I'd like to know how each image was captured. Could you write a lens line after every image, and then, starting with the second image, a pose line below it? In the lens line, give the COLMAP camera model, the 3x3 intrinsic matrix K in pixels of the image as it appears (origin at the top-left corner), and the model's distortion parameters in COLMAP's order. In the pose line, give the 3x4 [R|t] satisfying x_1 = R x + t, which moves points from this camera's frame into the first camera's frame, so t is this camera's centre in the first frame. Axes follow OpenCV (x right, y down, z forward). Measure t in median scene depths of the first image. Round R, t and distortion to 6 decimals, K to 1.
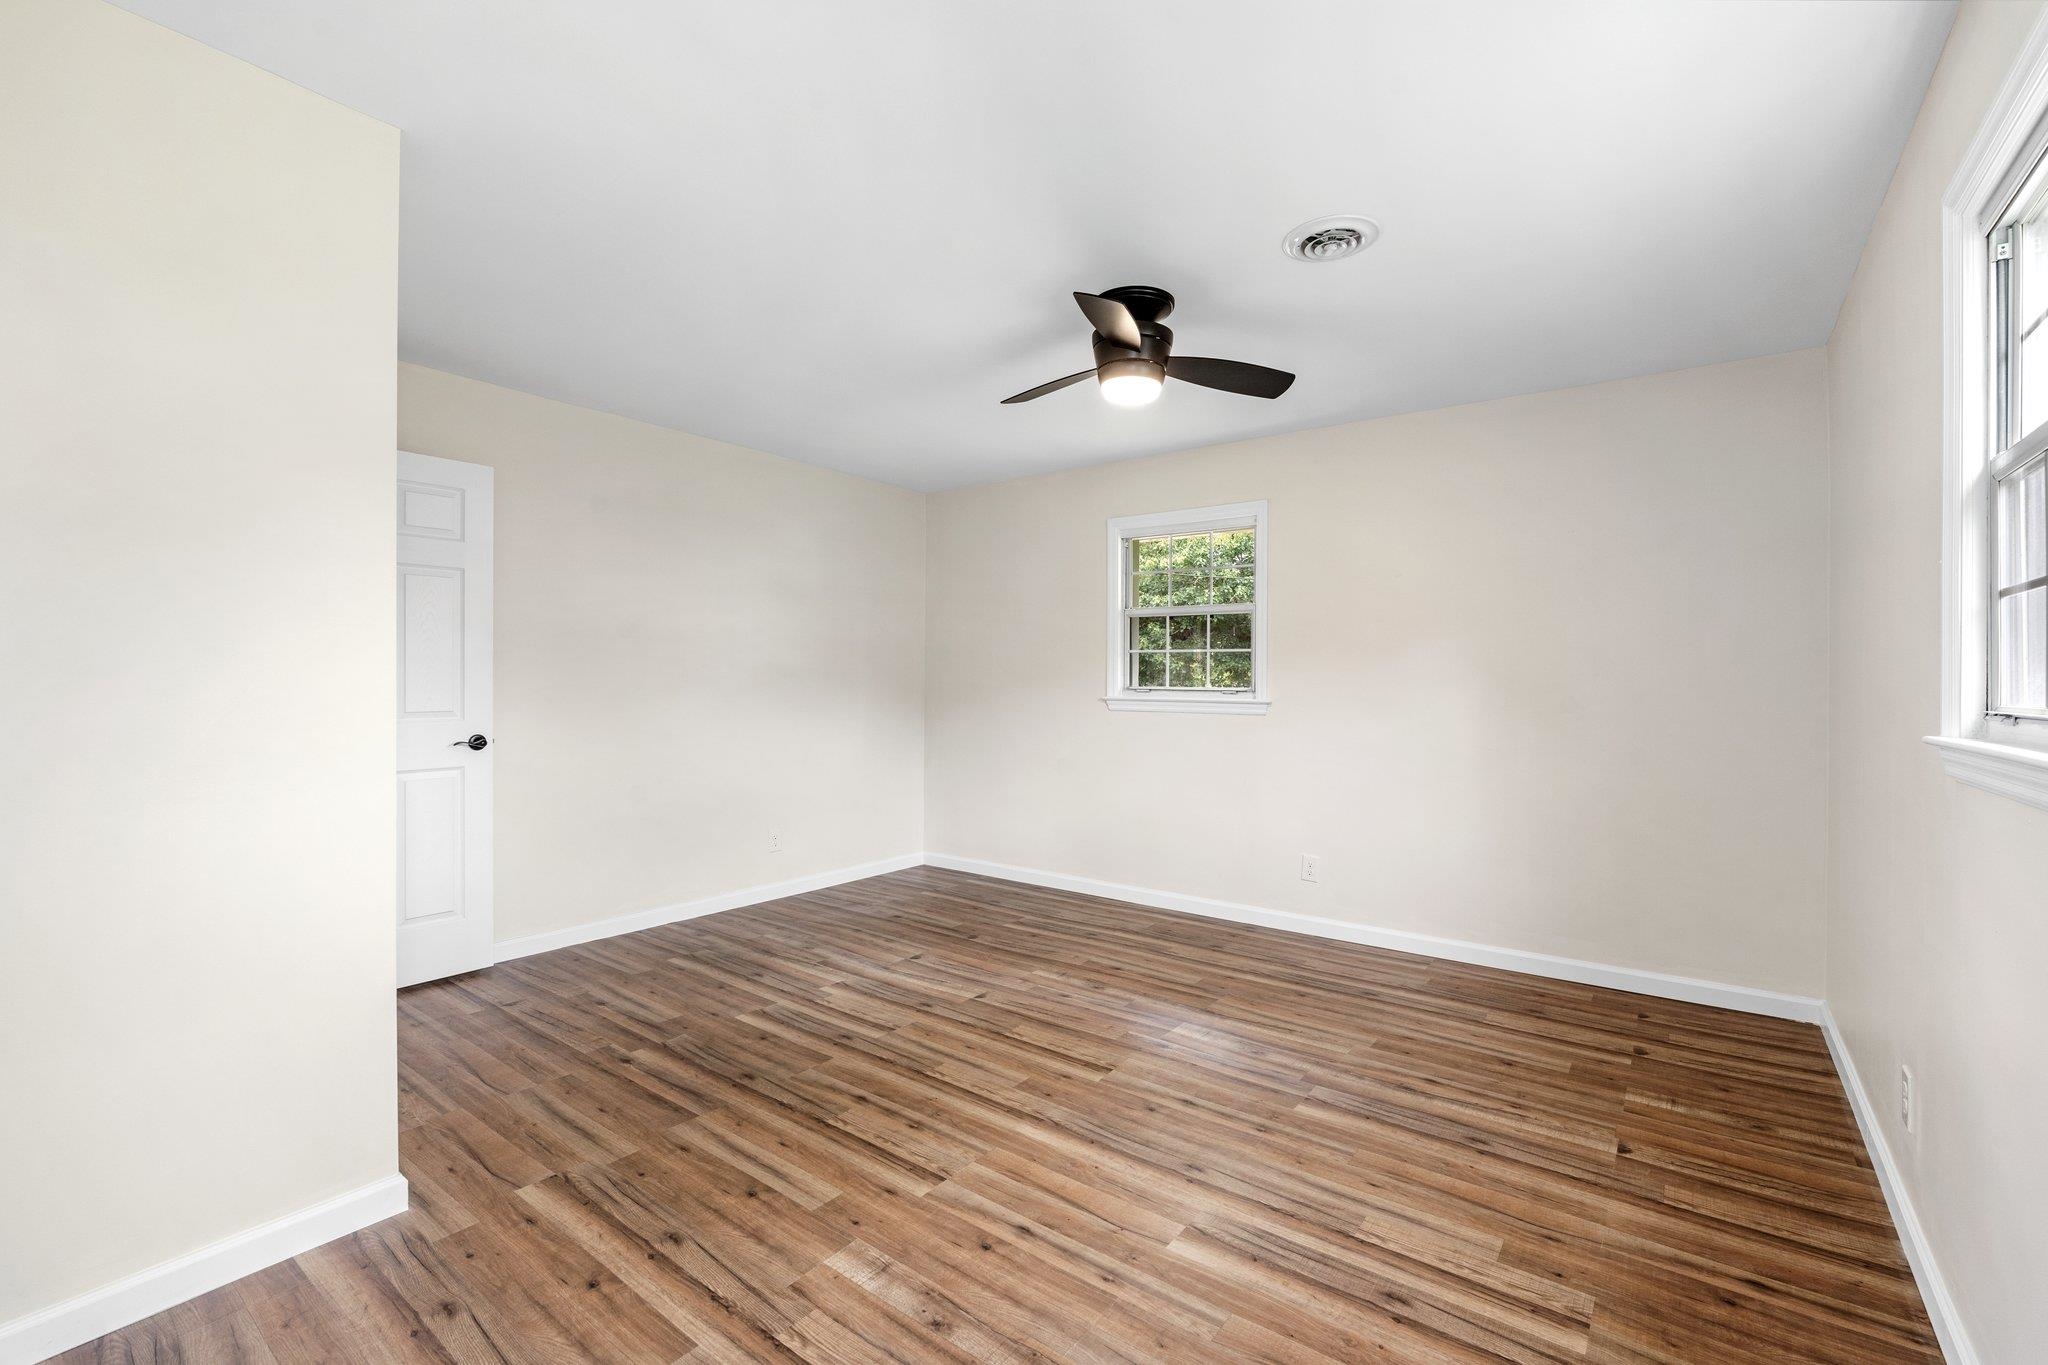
lens RADIAL K [[890.1, 0, 1029.2], [0, 890.1, 684.5], [0, 0, 1]] dist [-0.005452, -0.000395]
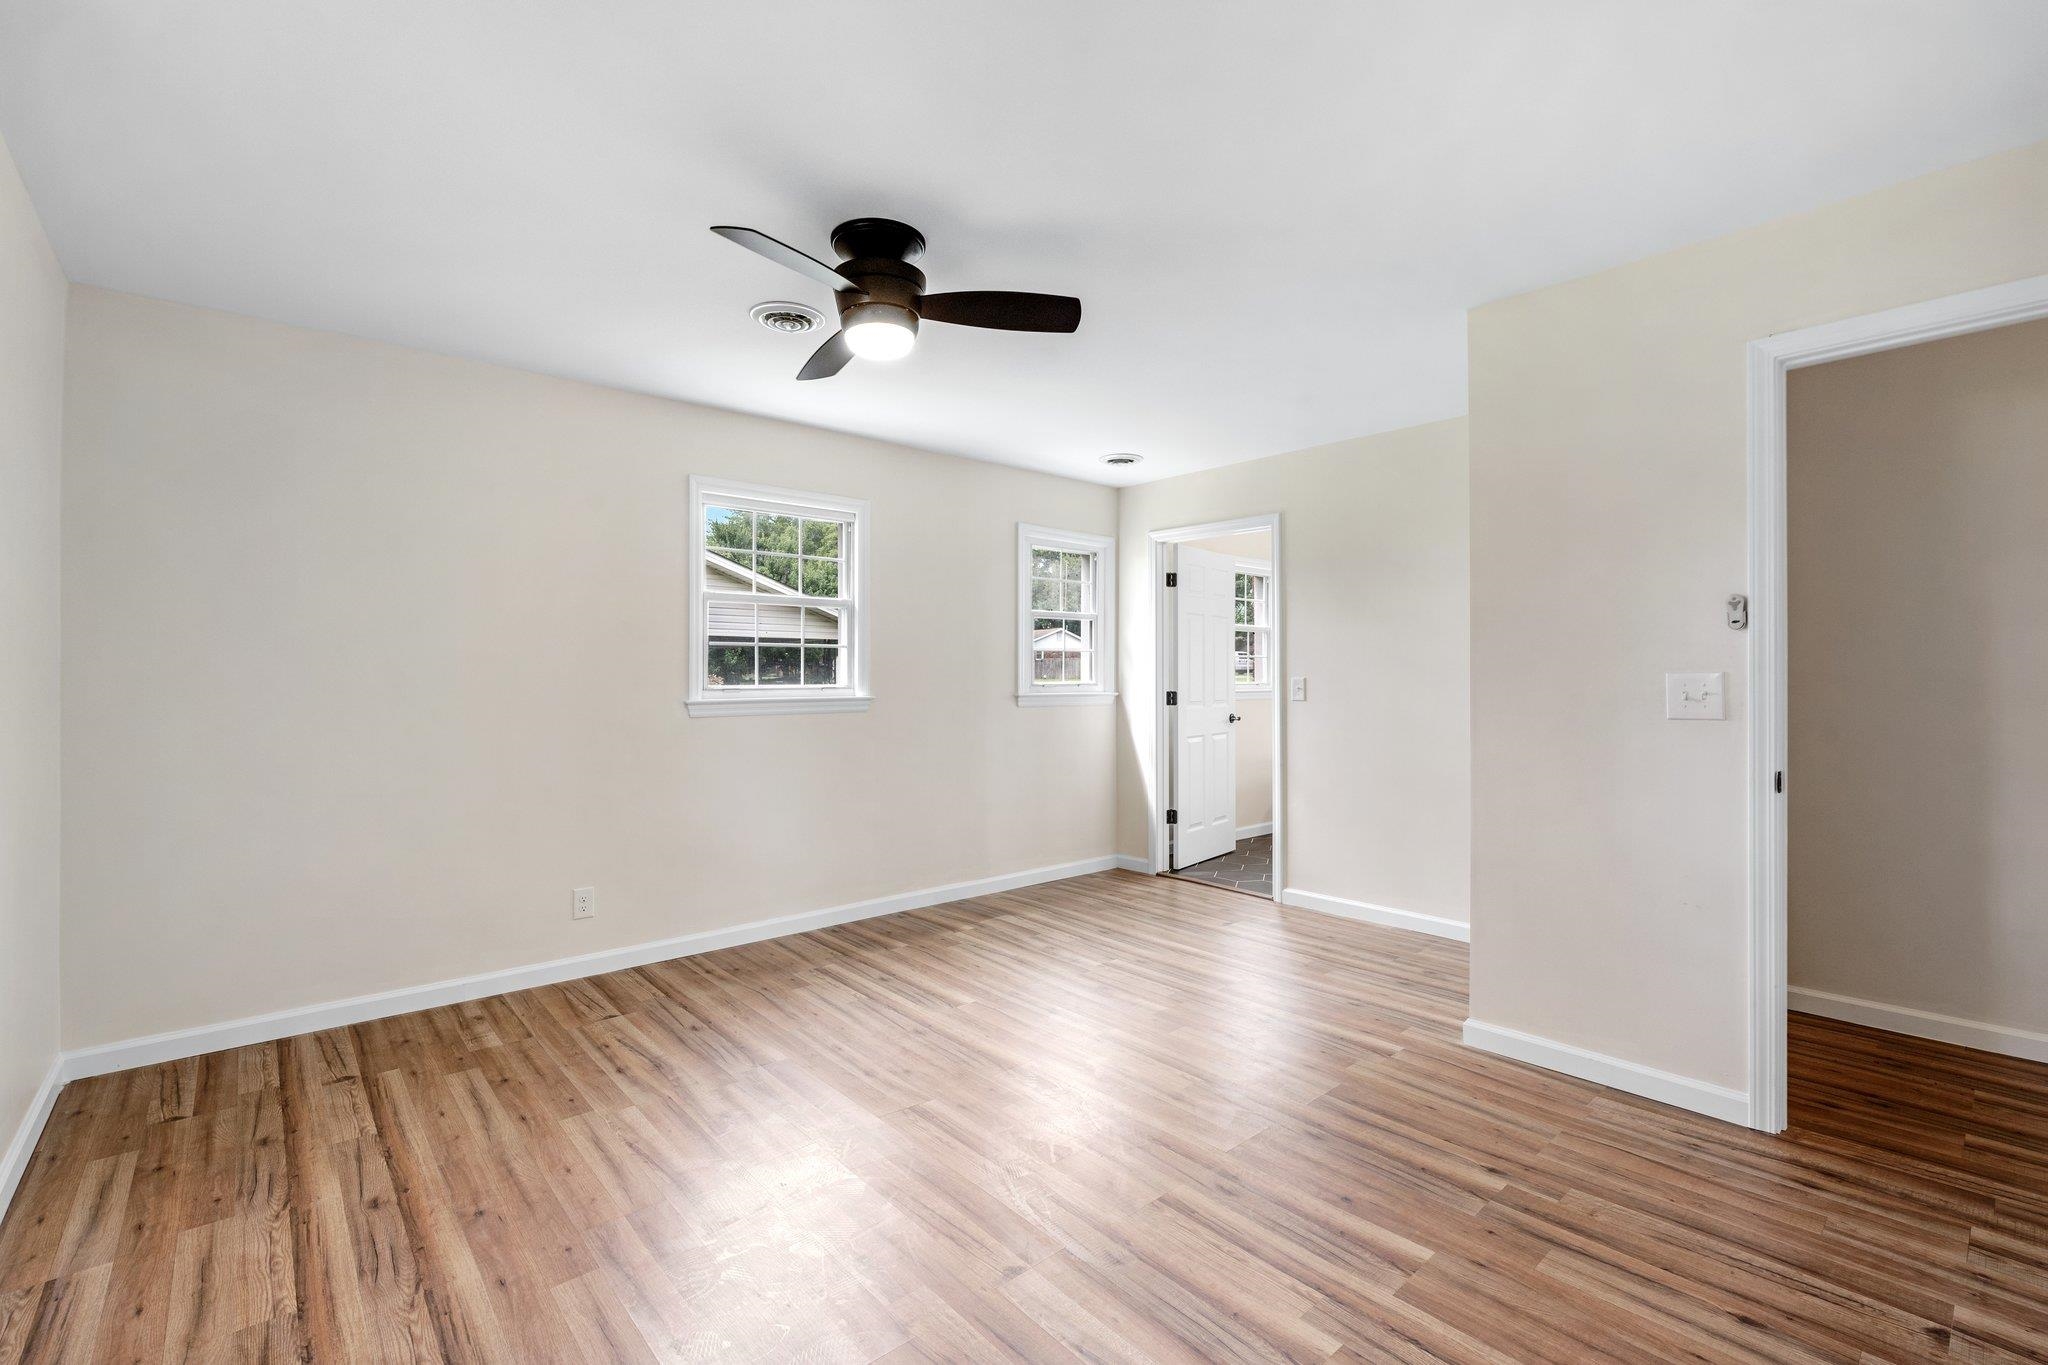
lens RADIAL K [[890.1, 0, 1025.0], [0, 890.1, 675.5], [0, 0, 1]] dist [-0.005452, -0.000395]
pose [[-0.978809, -0.003533, 0.204745, -0.226275], [-0.003396, 0.999994, 0.001021, -0.014050], [-0.204747, 0.000304, -0.978815, 2.016734]]
